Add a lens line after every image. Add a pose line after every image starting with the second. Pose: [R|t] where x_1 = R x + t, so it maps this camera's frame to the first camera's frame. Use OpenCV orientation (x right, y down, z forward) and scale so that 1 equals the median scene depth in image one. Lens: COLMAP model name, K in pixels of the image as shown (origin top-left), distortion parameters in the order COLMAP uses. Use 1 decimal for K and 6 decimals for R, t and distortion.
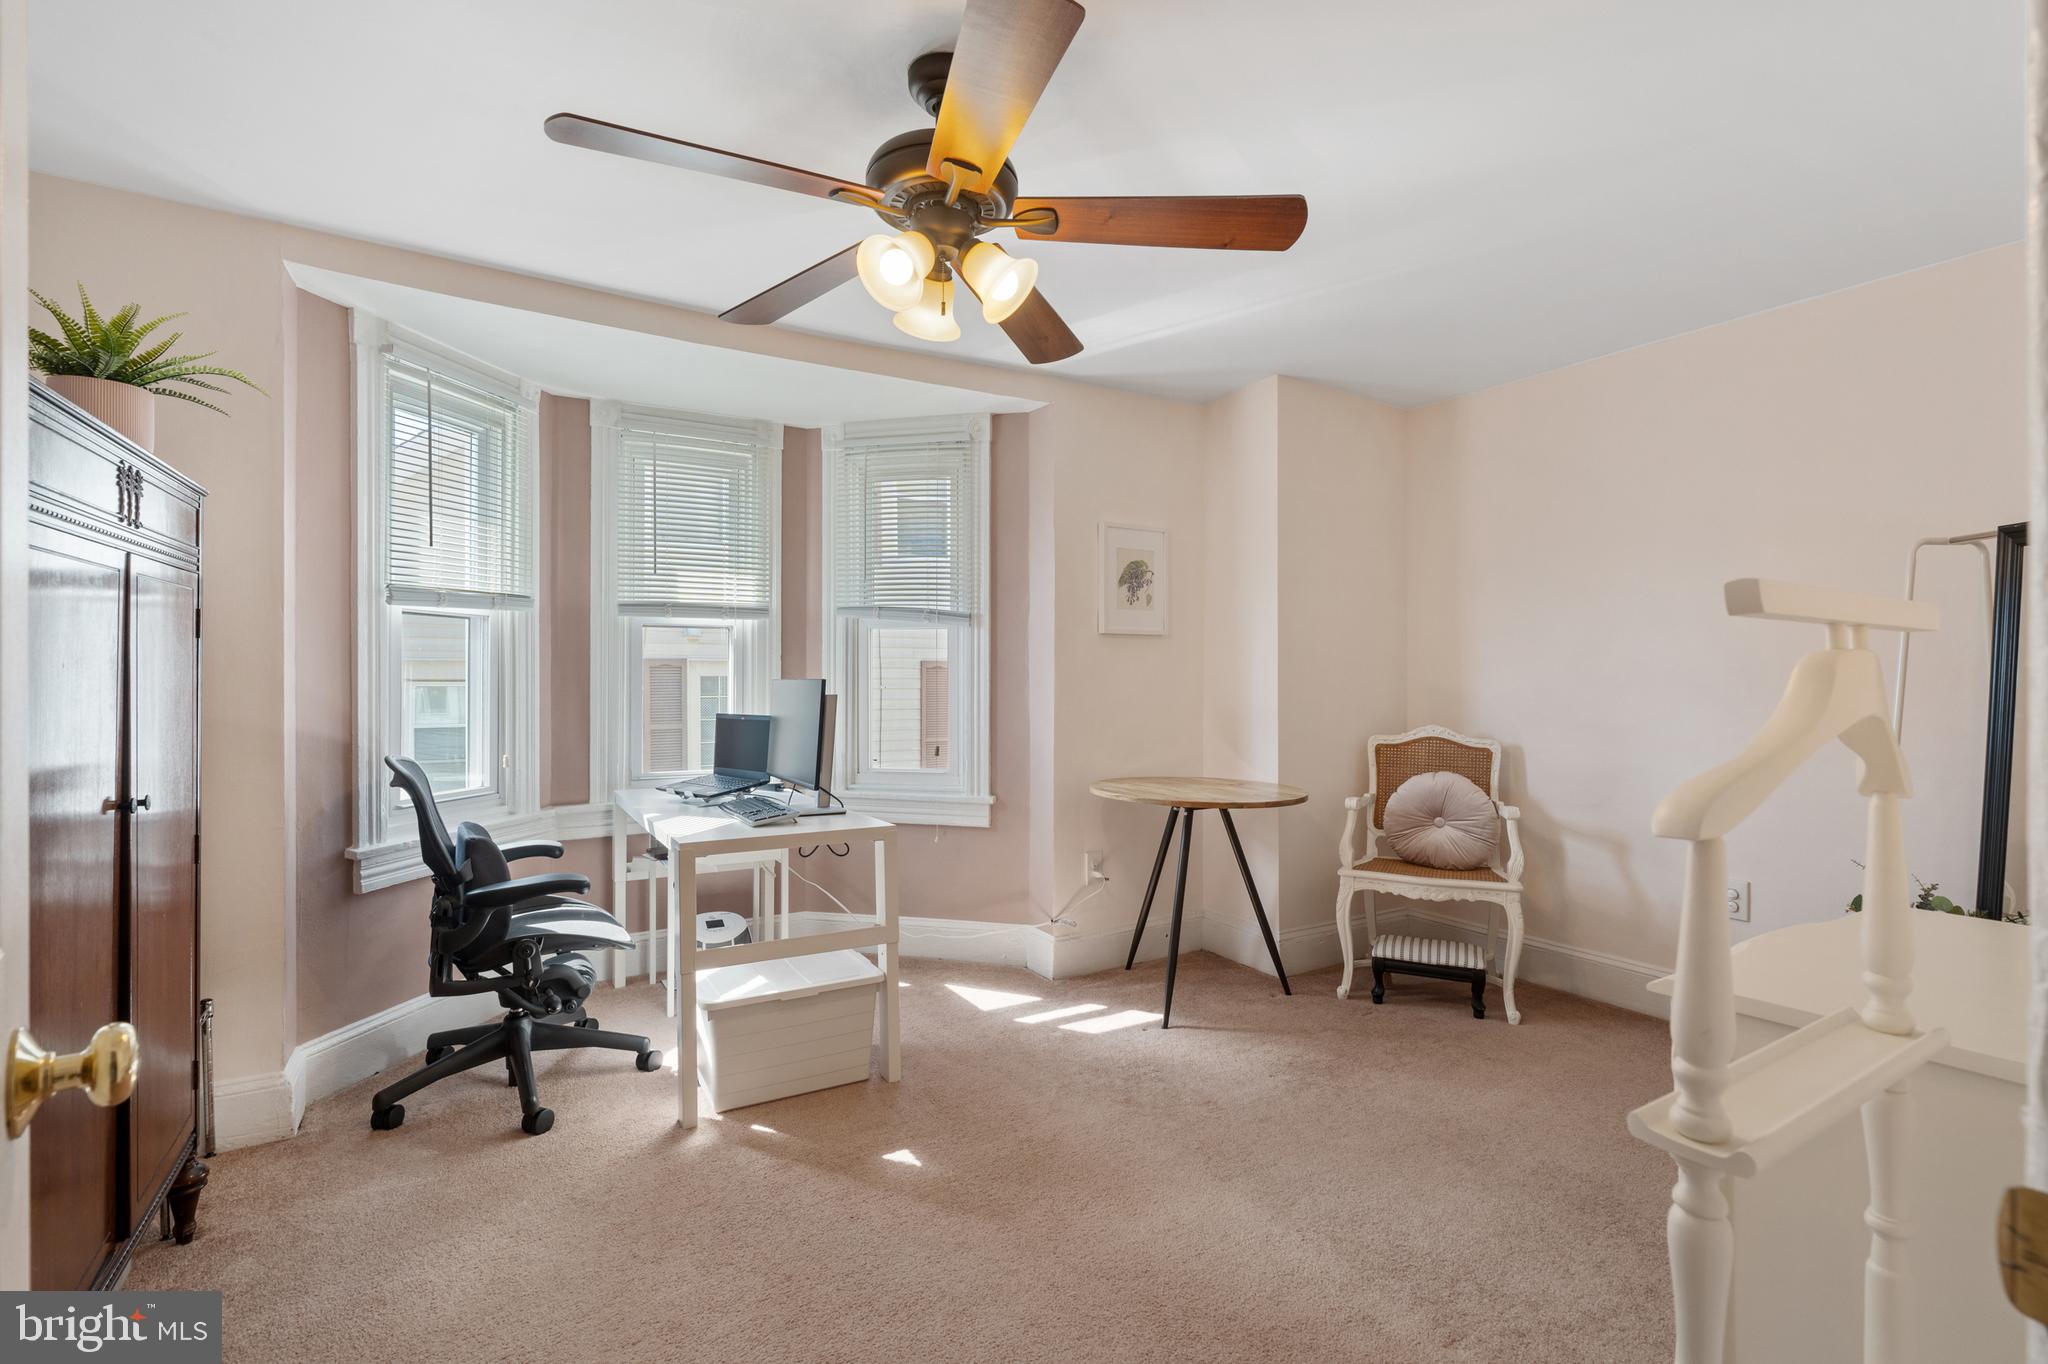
lens RADIAL K [[925.1, 0, 1005.0], [0, 925.1, 685.8], [0, 0, 1]] dist [-0.007093, 0.001802]
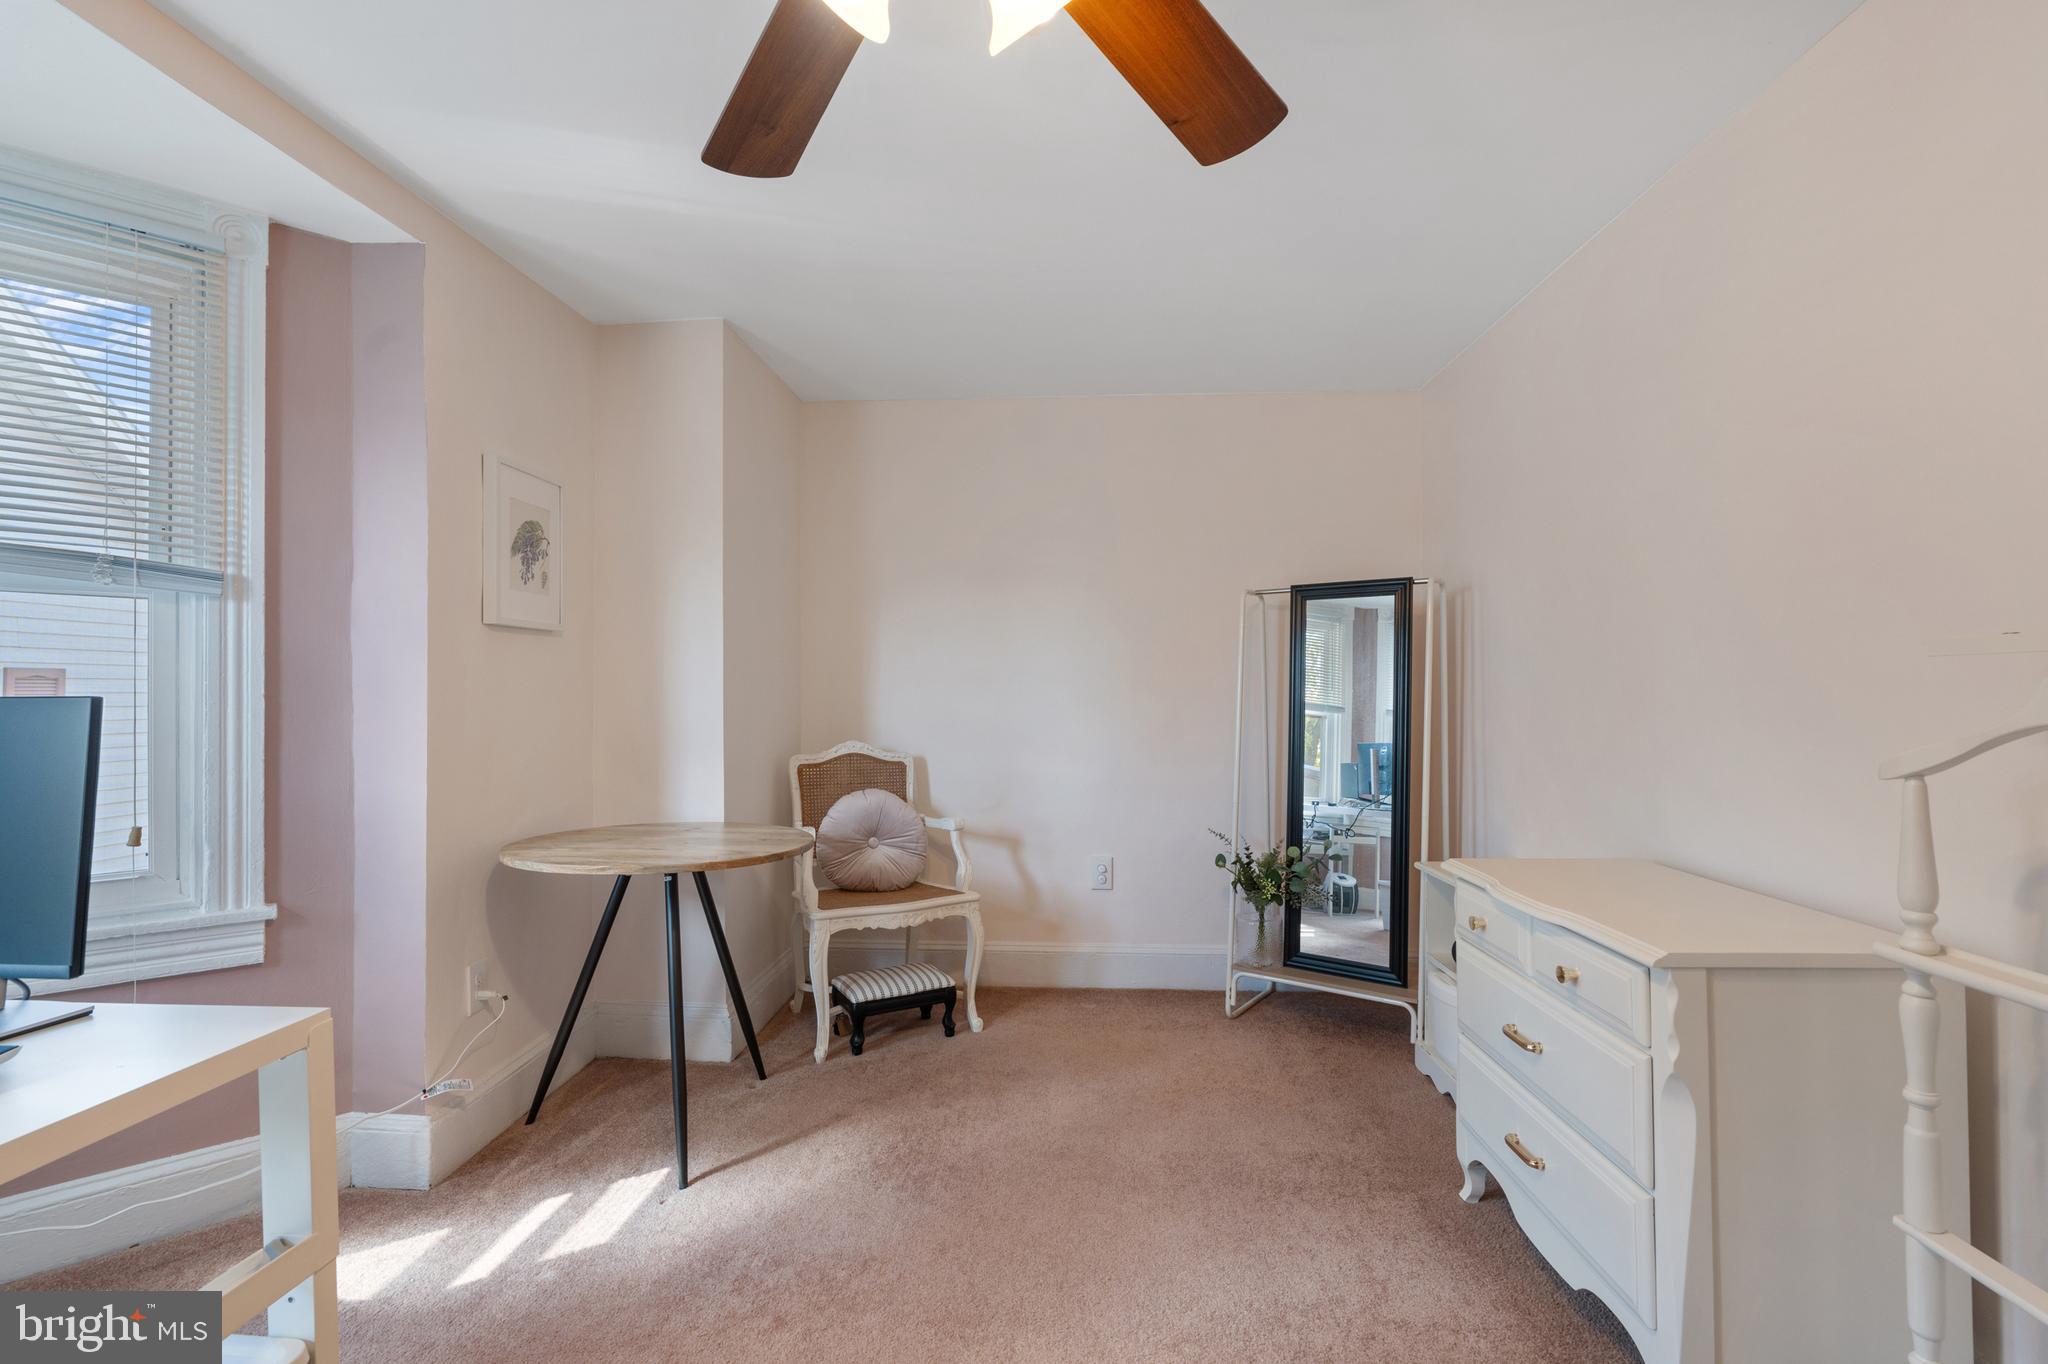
lens RADIAL K [[925.1, 0, 1024.3], [0, 925.1, 685.8], [0, 0, 1]] dist [-0.007093, 0.001802]
pose [[0.570917, 0.002836, 0.821003, -0.225205], [0.008577, 0.999919, -0.009418, -0.003349], [-0.820963, 0.012419, 0.570846, 0.329233]]
